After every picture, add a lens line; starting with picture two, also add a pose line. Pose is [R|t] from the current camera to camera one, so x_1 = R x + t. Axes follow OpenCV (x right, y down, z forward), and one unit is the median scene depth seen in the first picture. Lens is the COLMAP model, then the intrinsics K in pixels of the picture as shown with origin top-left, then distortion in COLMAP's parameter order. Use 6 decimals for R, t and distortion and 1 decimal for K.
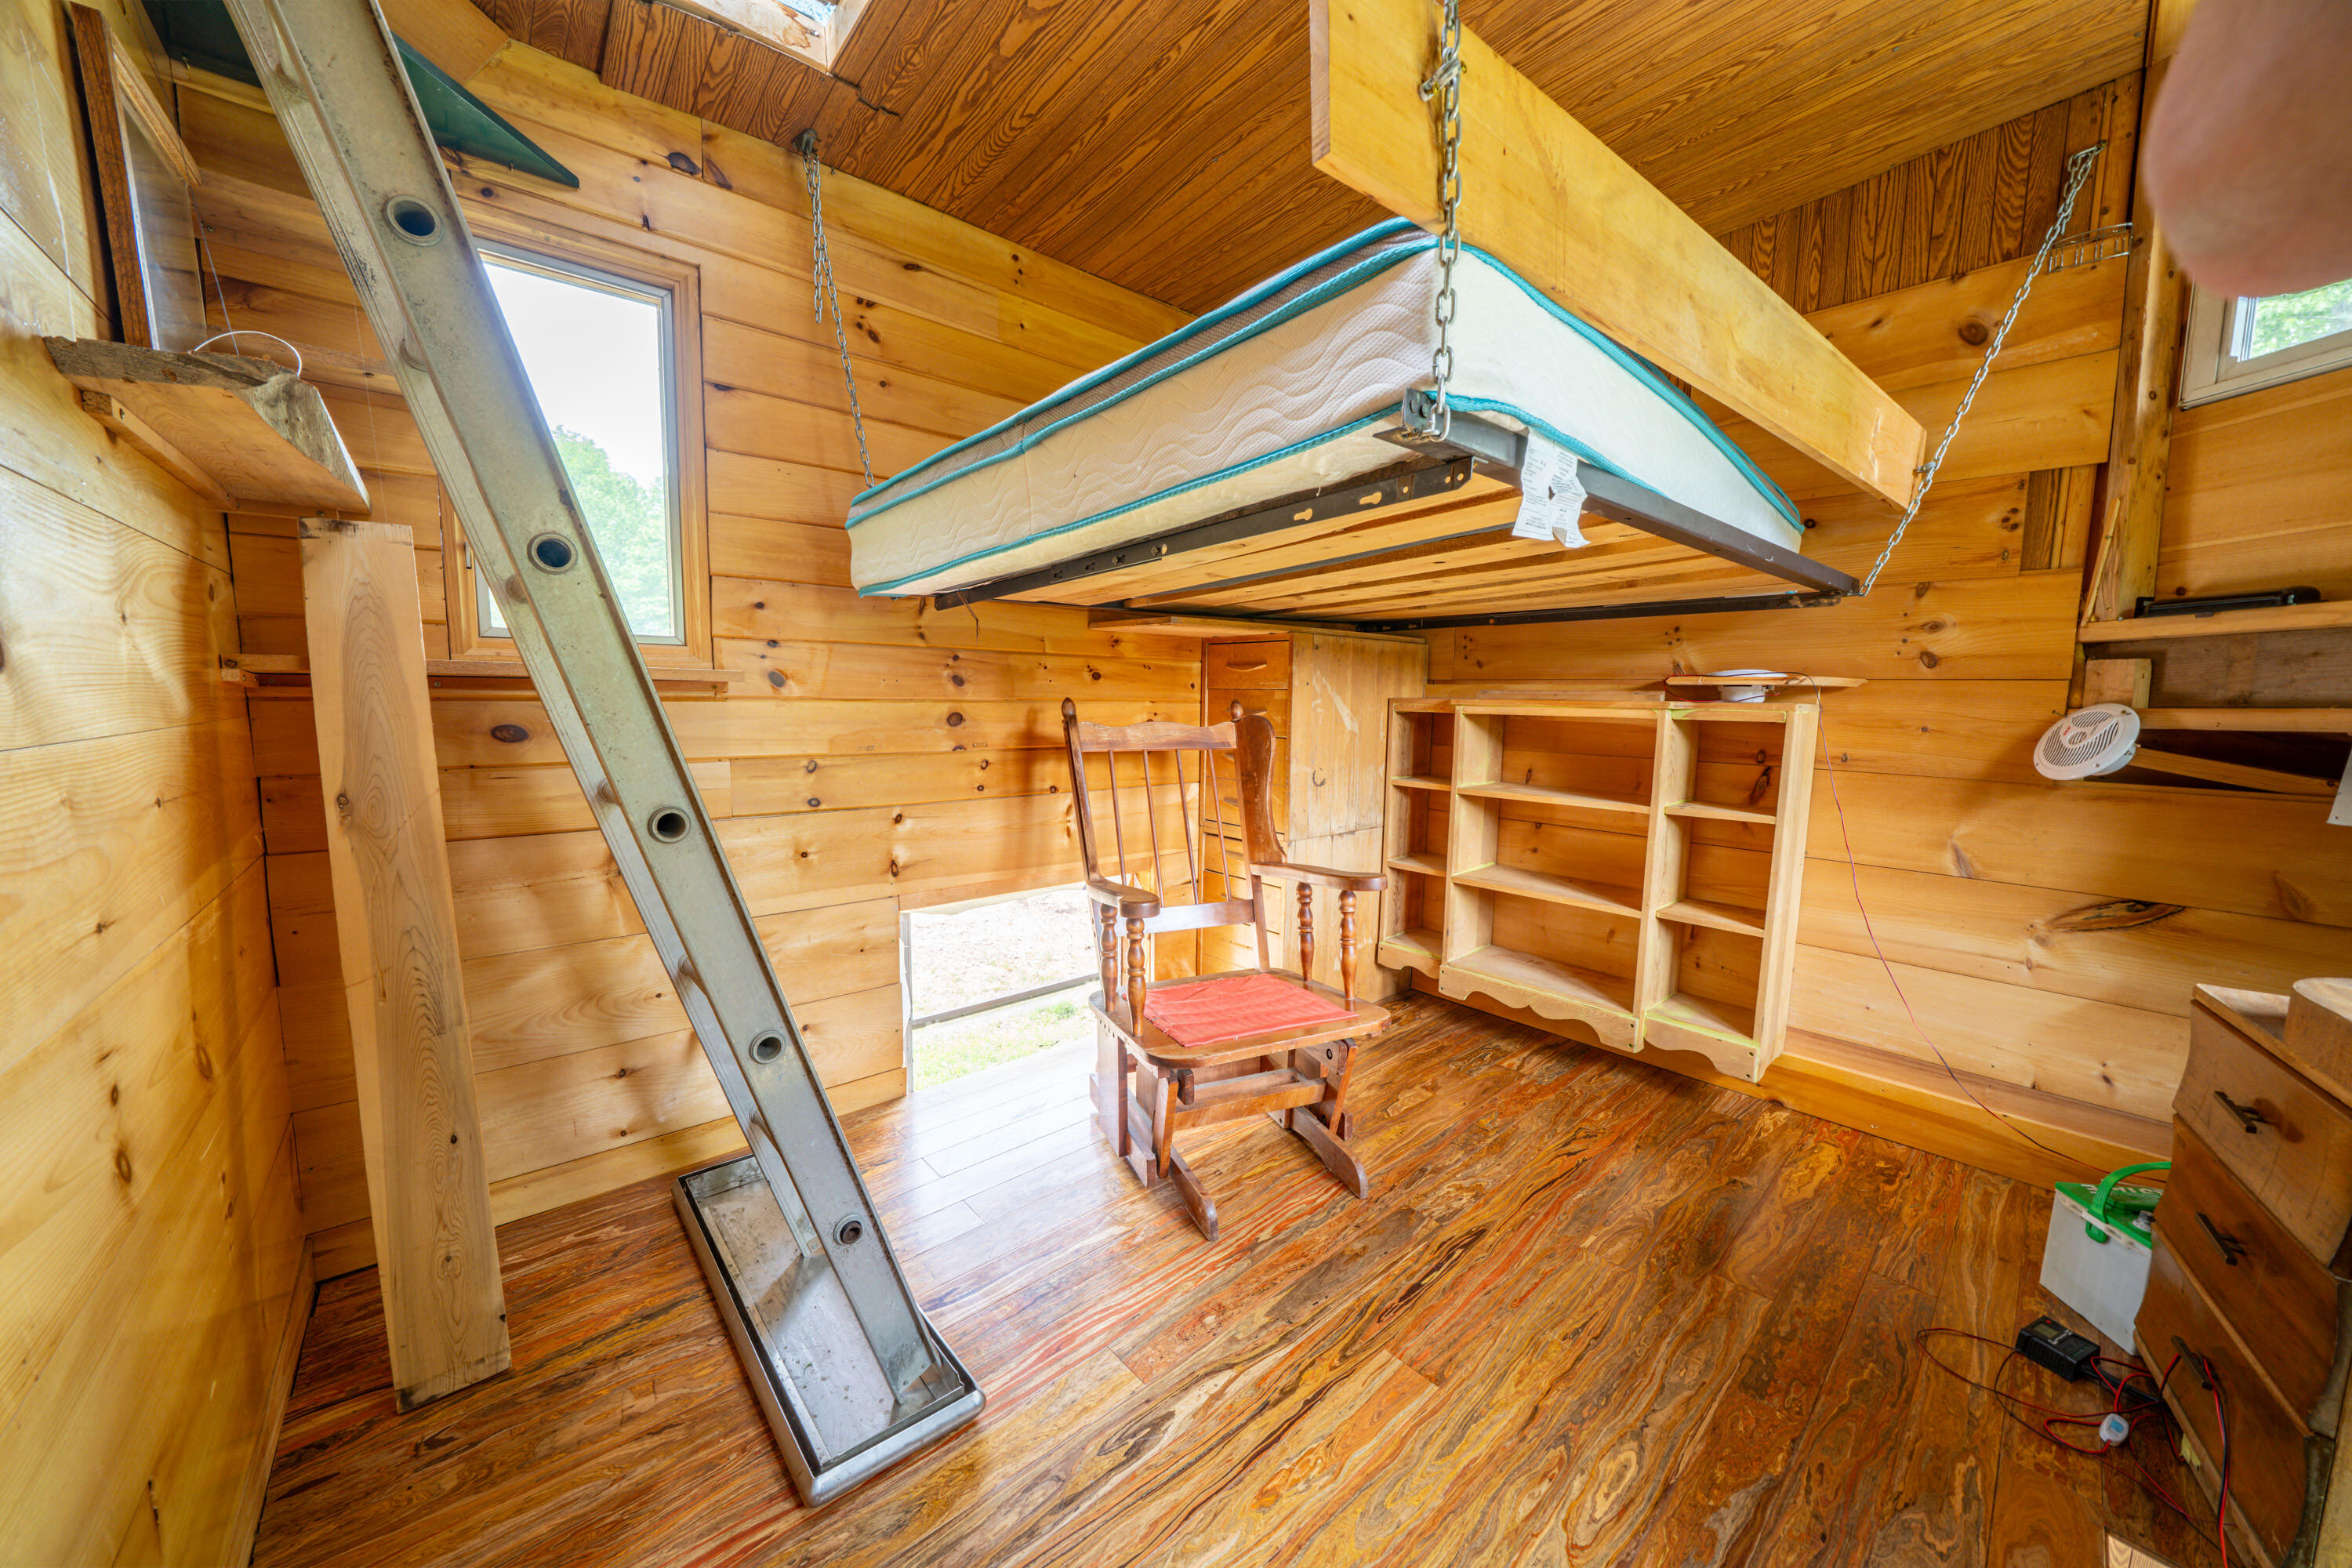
lens RADIAL K [[827.2, 0, 1160.0], [0, 827.2, 779.4], [0, 0, 1]] dist [-0.024484, 0.003623]
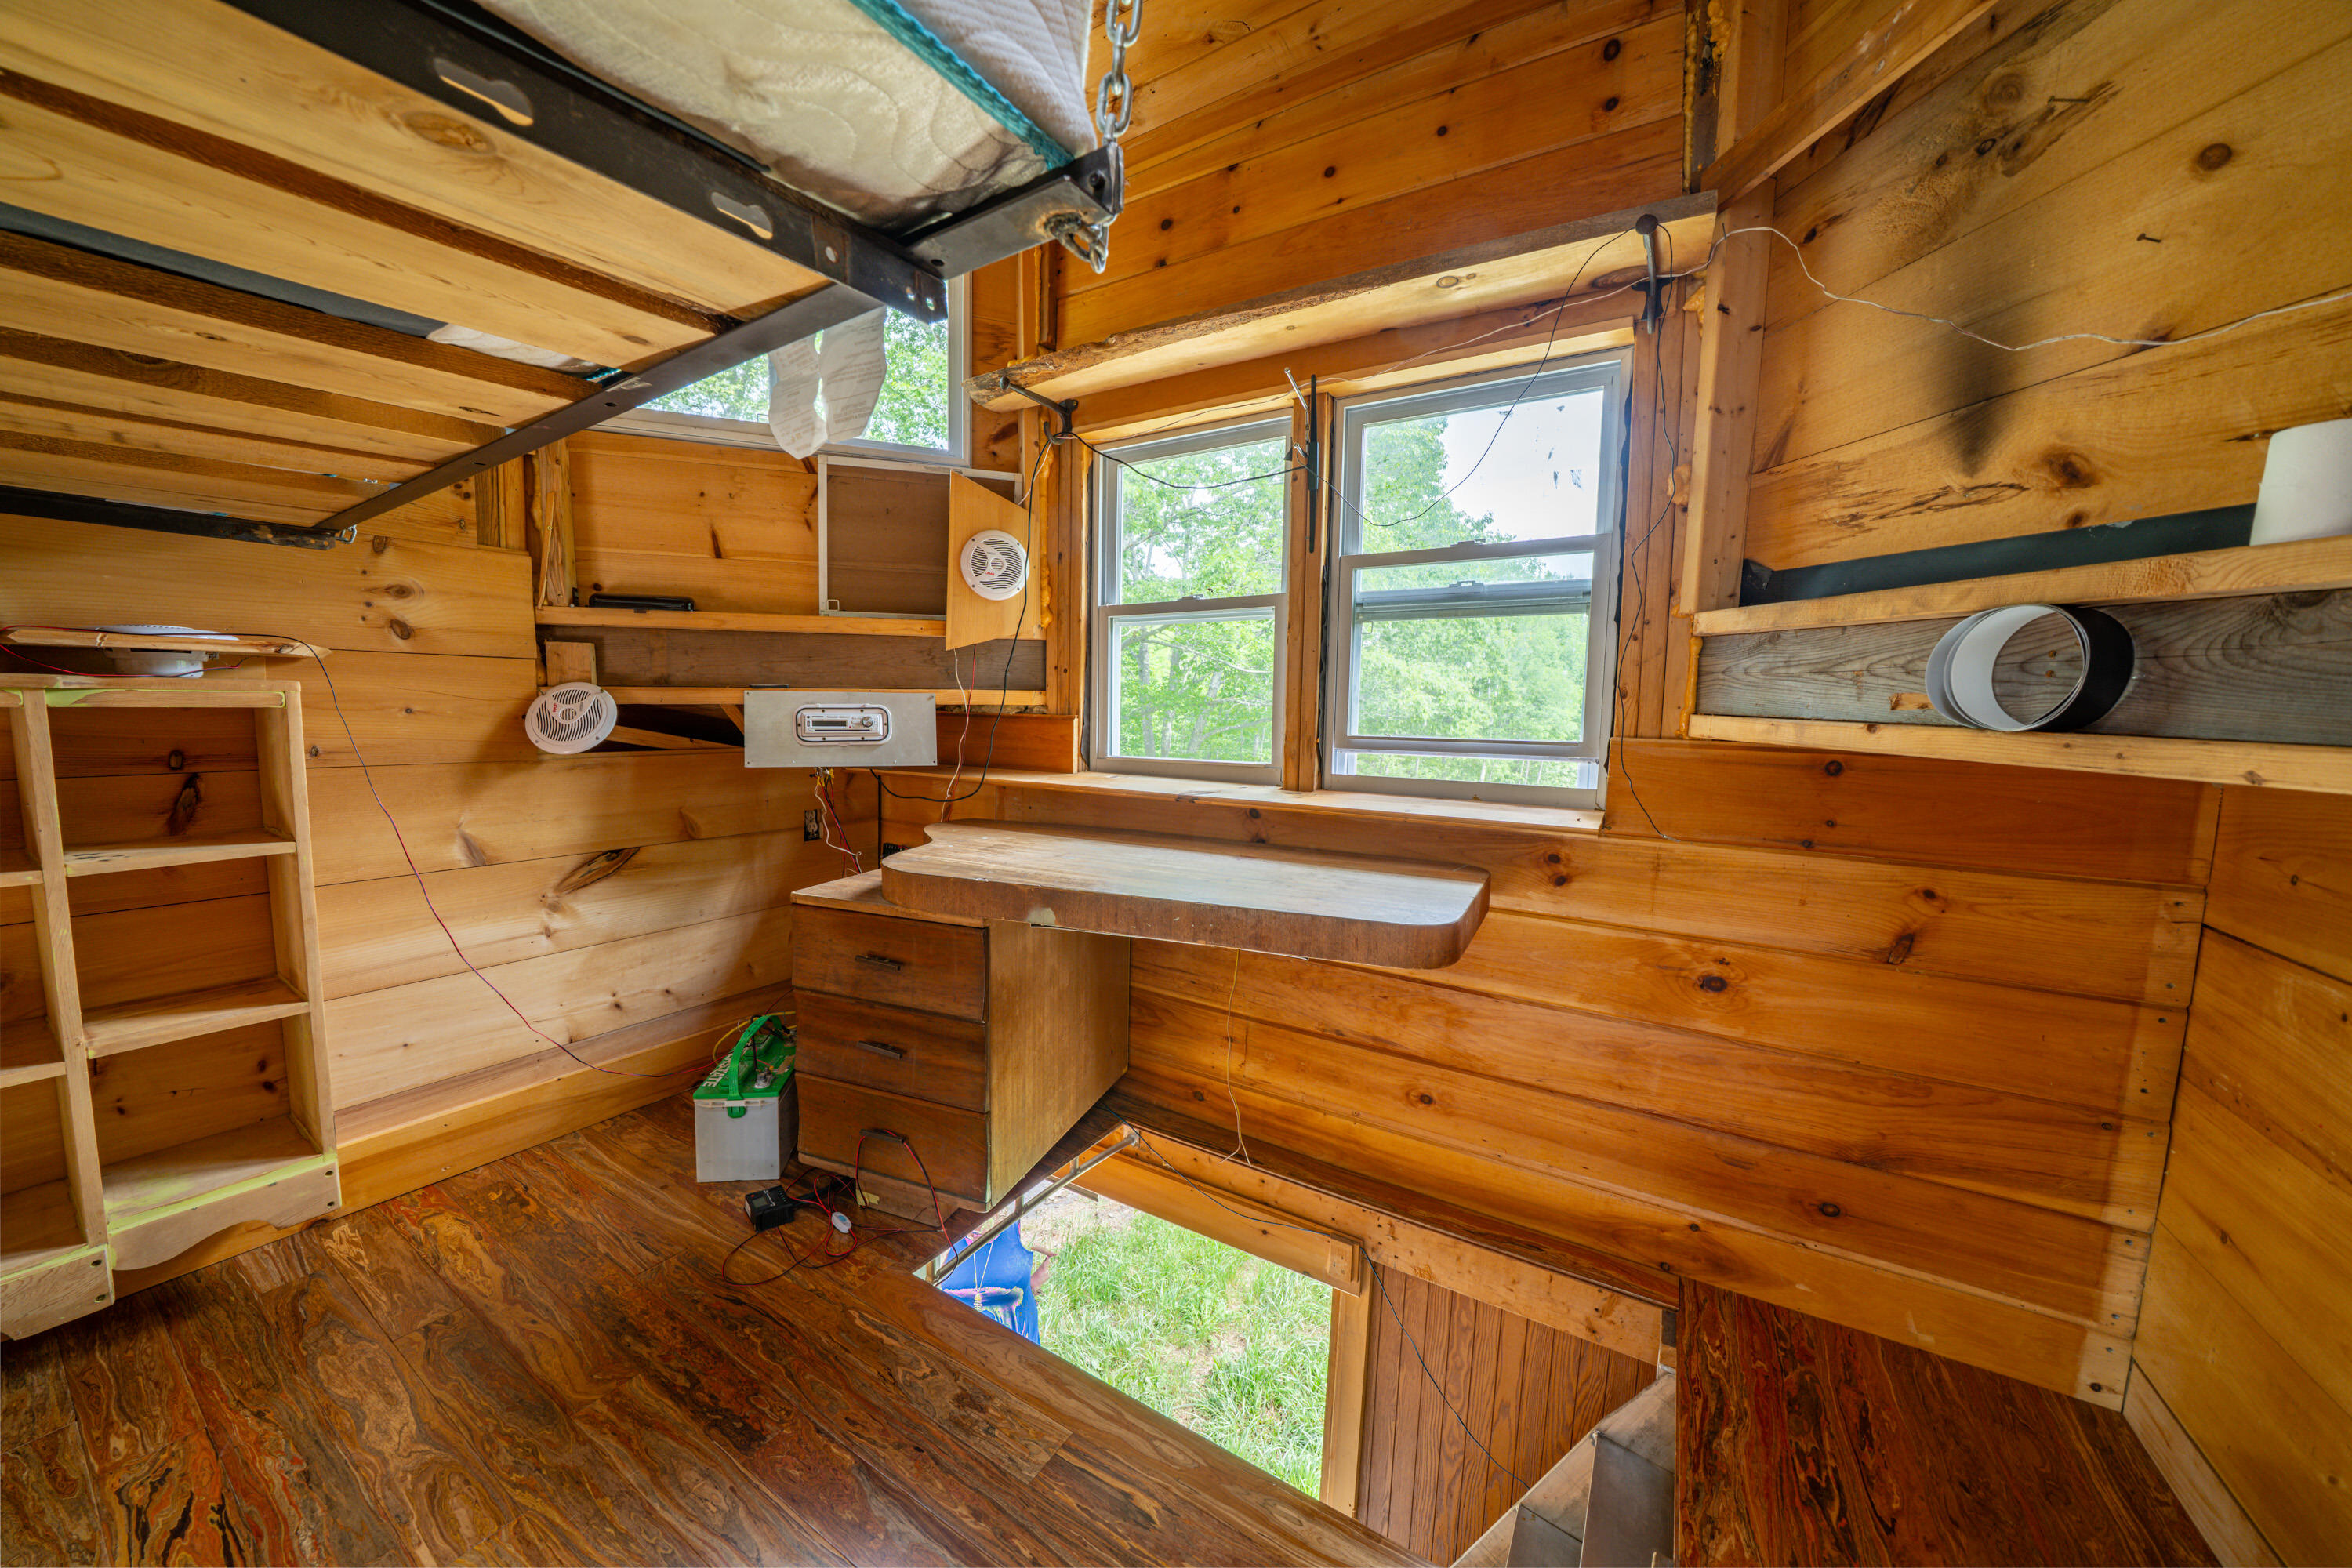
lens RADIAL K [[827.2, 0, 1160.0], [0, 827.2, 779.4], [0, 0, 1]] dist [-0.024484, 0.003623]
pose [[-0.298792, -0.115404, 0.947315, -0.140351], [0.064748, 0.987922, 0.140774, -0.065245], [-0.952119, 0.103399, -0.287711, 0.544481]]
